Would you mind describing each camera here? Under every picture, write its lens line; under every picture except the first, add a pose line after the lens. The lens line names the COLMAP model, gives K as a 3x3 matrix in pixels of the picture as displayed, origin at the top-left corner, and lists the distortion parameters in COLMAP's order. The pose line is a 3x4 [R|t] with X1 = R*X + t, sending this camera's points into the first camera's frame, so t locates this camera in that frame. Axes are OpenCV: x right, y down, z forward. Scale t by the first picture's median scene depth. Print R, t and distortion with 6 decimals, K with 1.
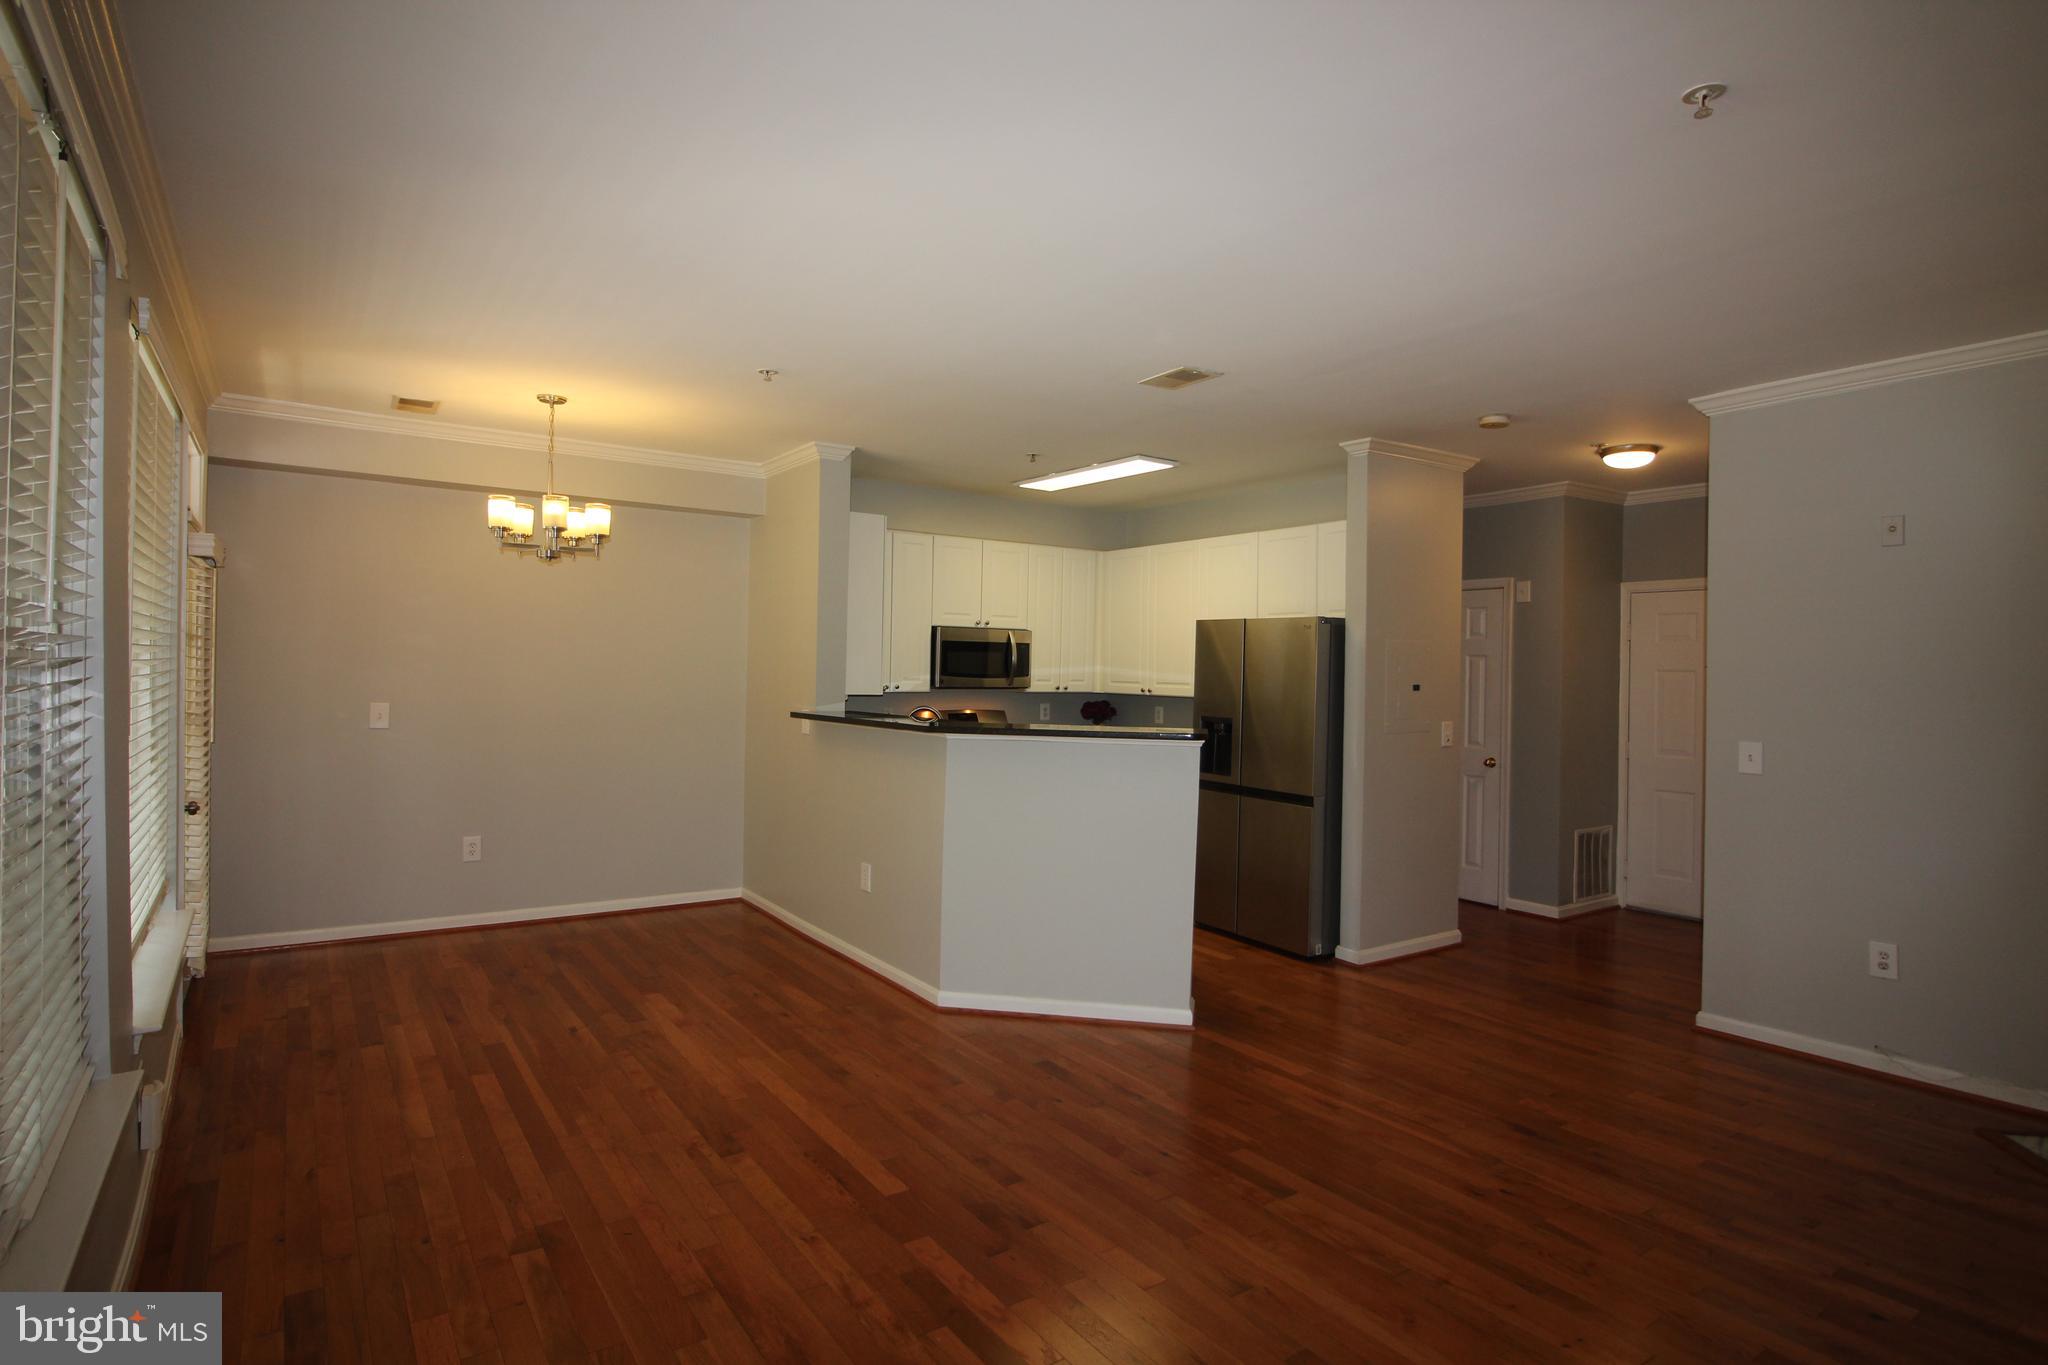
lens RADIAL K [[1059.1, 0, 1021.6], [0, 1059.1, 667.9], [0, 0, 1]] dist [0.004207, -0.014998]
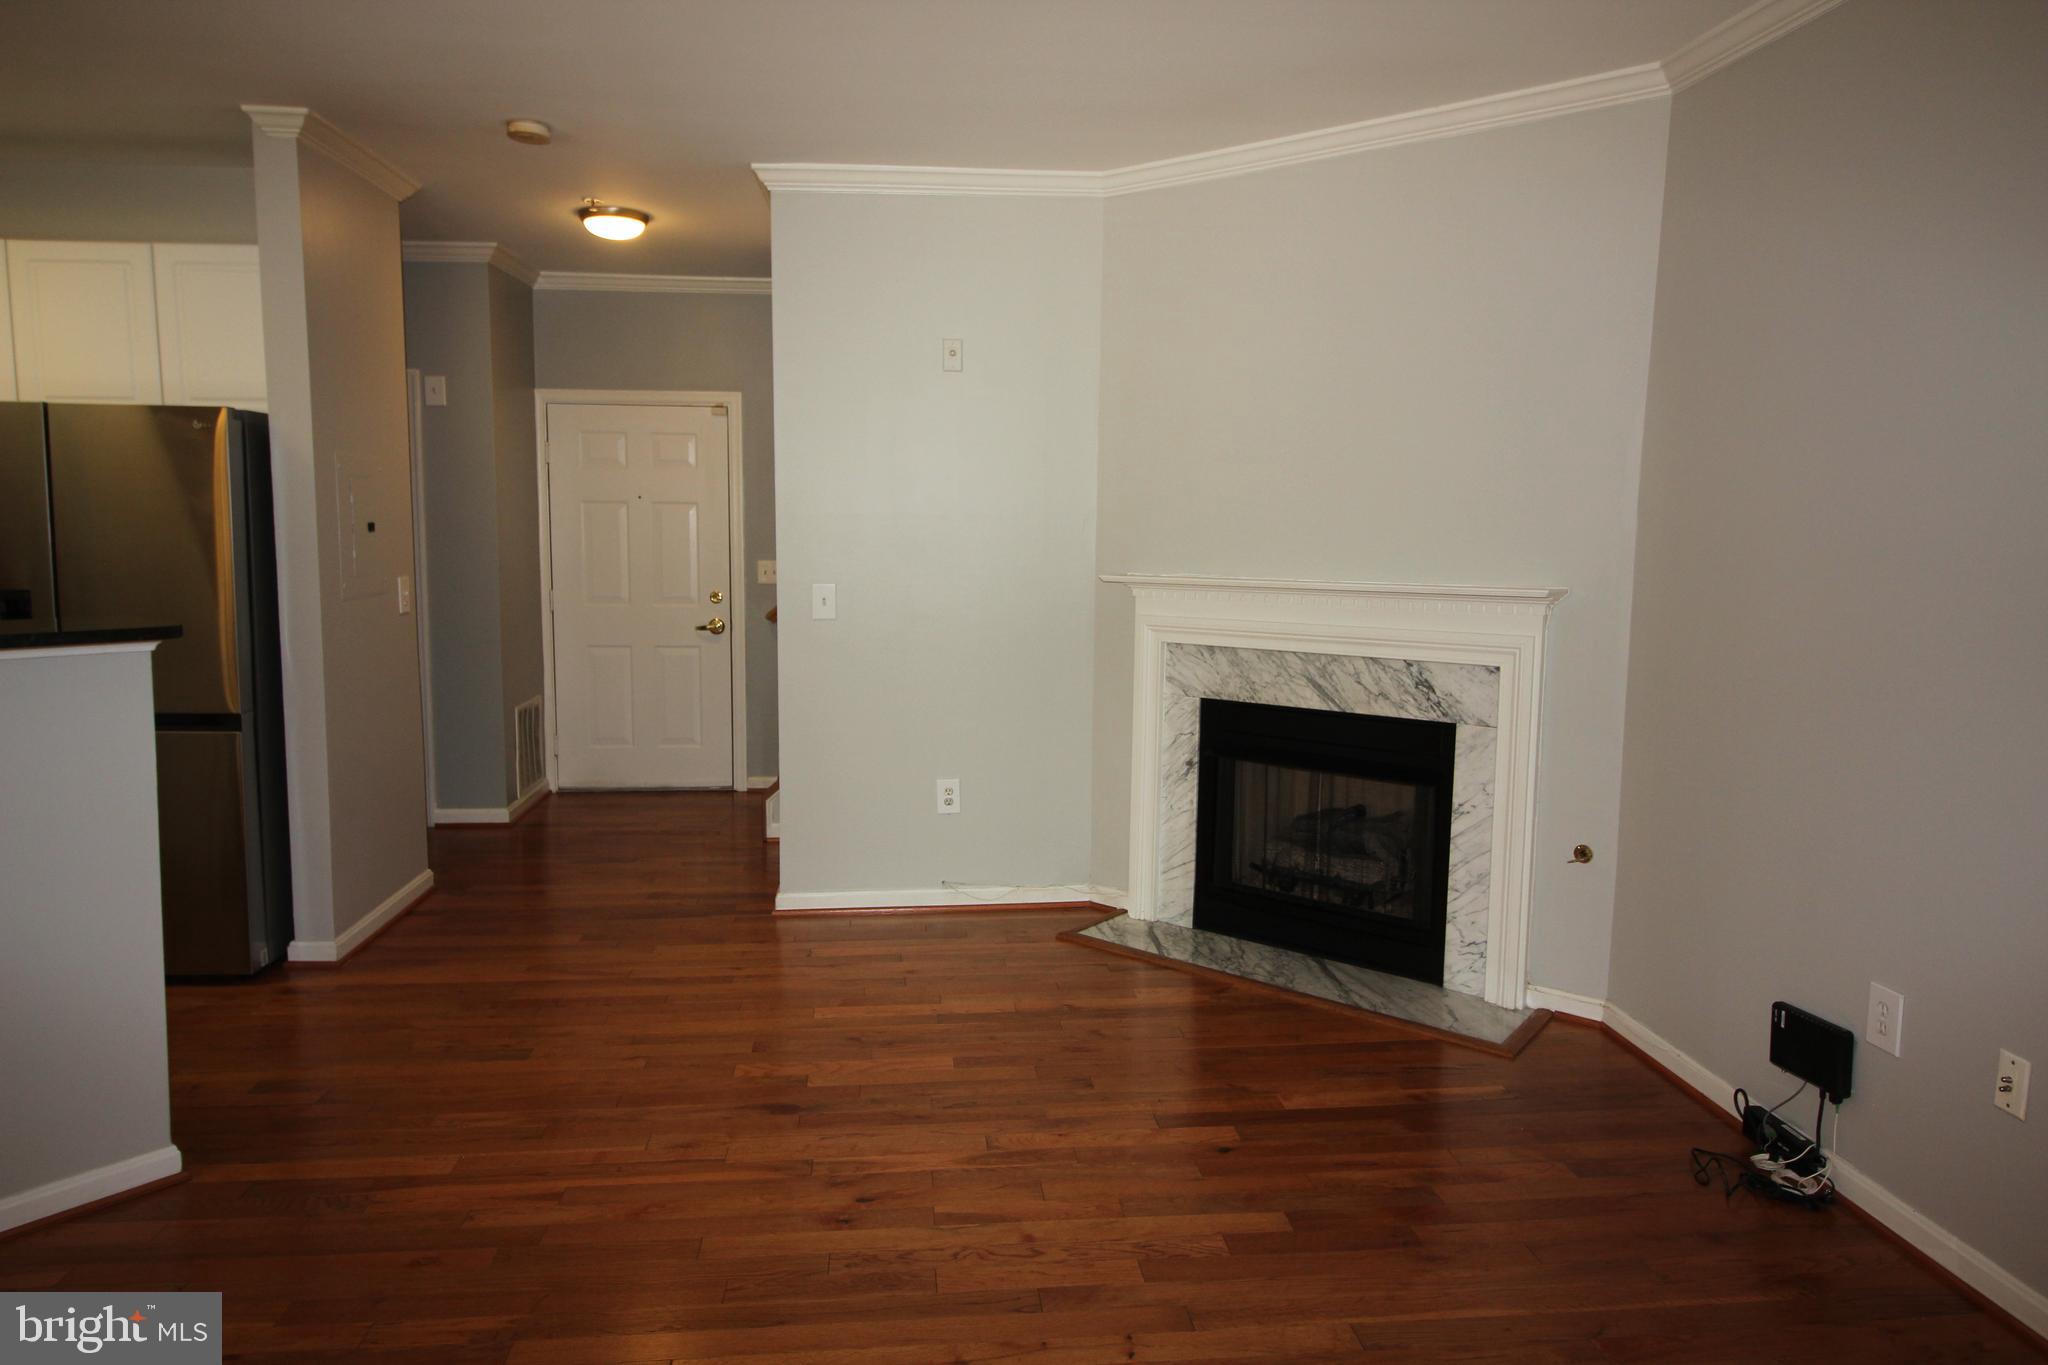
lens RADIAL K [[1273.6, 0, 1015.8], [0, 1273.6, 664.1], [0, 0, 1]] dist [0.002114, -0.001571]
pose [[0.487913, -0.109437, 0.866005, -0.138856], [-0.004348, 0.991793, 0.127782, 0.000347], [-0.872881, -0.066112, 0.483433, 0.291994]]
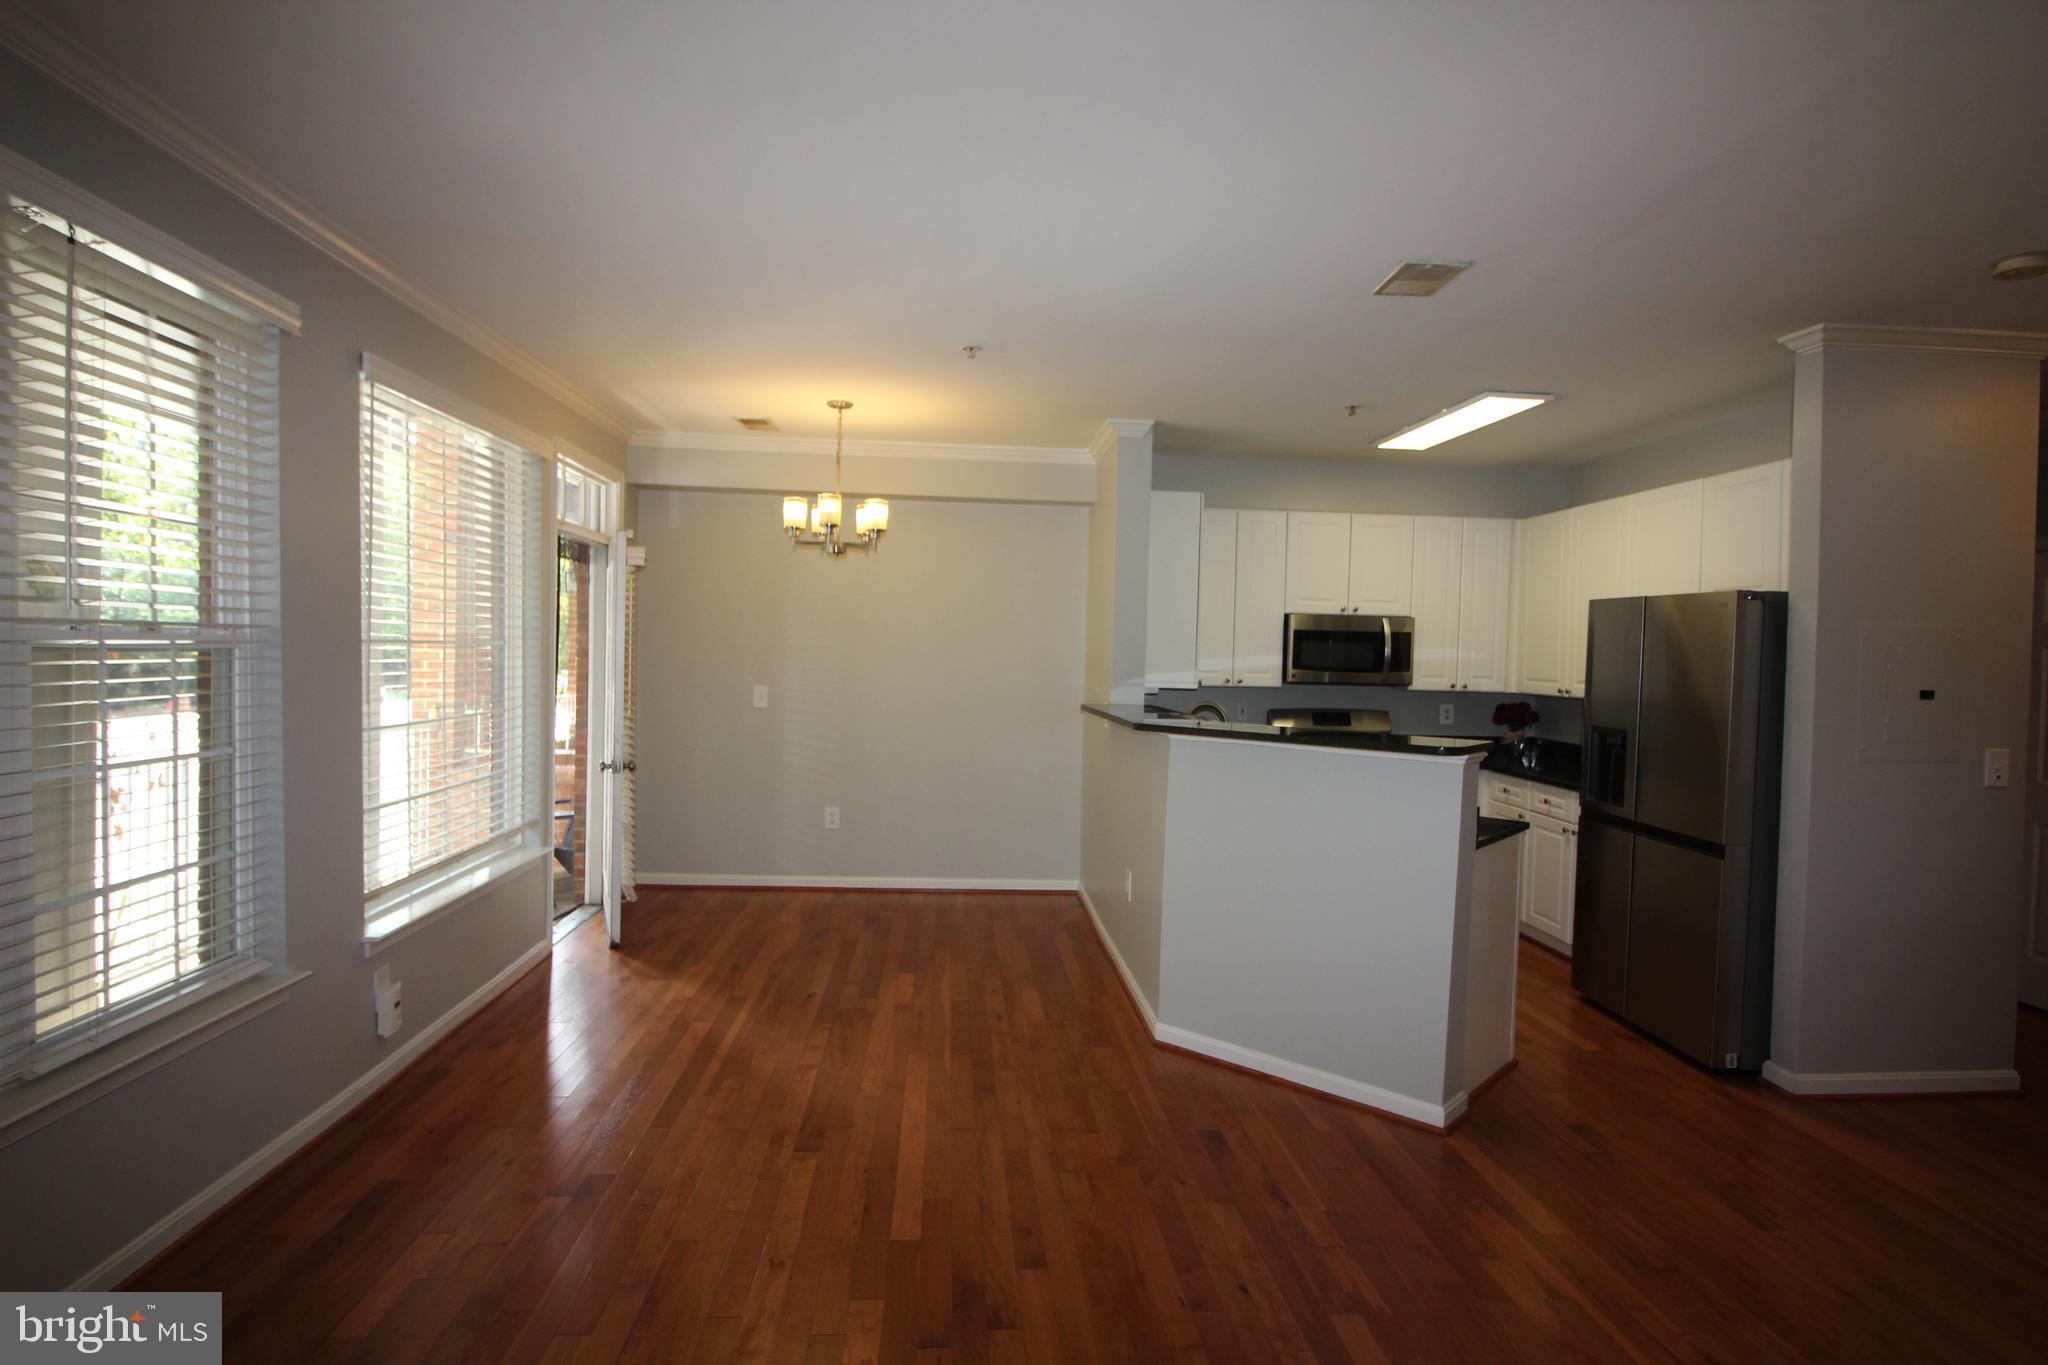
lens RADIAL K [[1047.6, 0, 1018.4], [0, 1047.6, 673.2], [0, 0, 1]] dist [0.004637, -0.015474]
pose [[0.860177, 0.014135, -0.509799, 0.239191], [-0.009153, 0.999883, 0.012280, 0.002813], [0.509913, -0.005897, 0.860206, 0.169150]]
